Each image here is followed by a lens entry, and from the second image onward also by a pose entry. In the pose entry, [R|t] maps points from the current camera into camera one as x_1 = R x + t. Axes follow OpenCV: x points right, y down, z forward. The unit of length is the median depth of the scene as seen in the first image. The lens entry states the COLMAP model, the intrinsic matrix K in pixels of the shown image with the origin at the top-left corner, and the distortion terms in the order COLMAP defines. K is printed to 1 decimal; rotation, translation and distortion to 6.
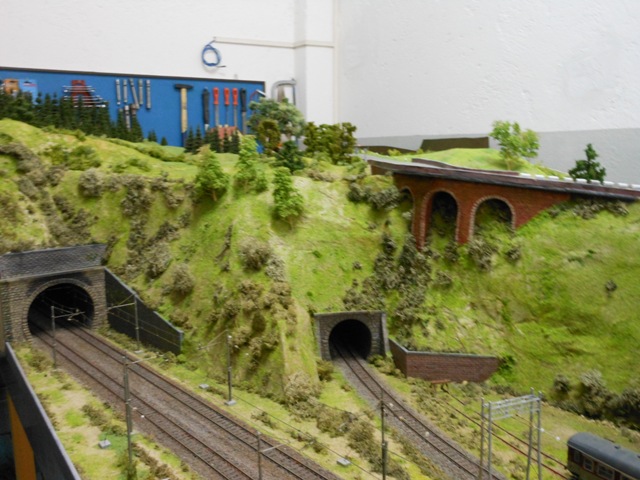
lens RADIAL K [[624.2, 0, 319.7], [0, 624.2, 241.6], [0, 0, 1]] dist [-0.007817, 0.000000]
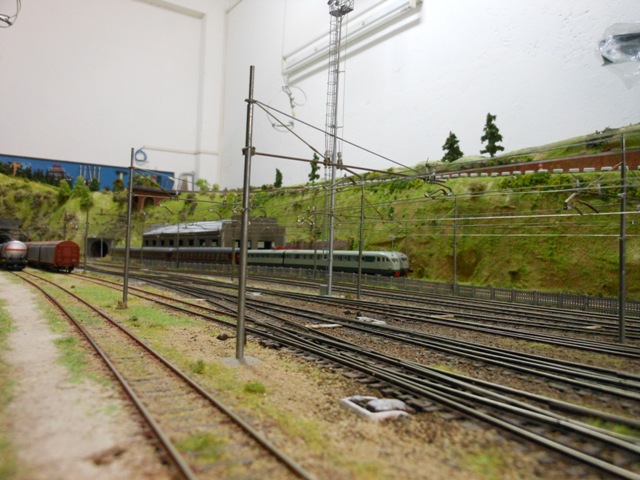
lens RADIAL K [[523.7, 0, 320.1], [0, 523.7, 238.4], [0, 0, 1]] dist [0.012662, 0.013284]
pose [[0.999095, 0.040021, 0.014384, 0.469795], [-0.037152, 0.985972, -0.162722, 0.218777], [-0.020695, 0.162040, 0.986567, -0.610793]]
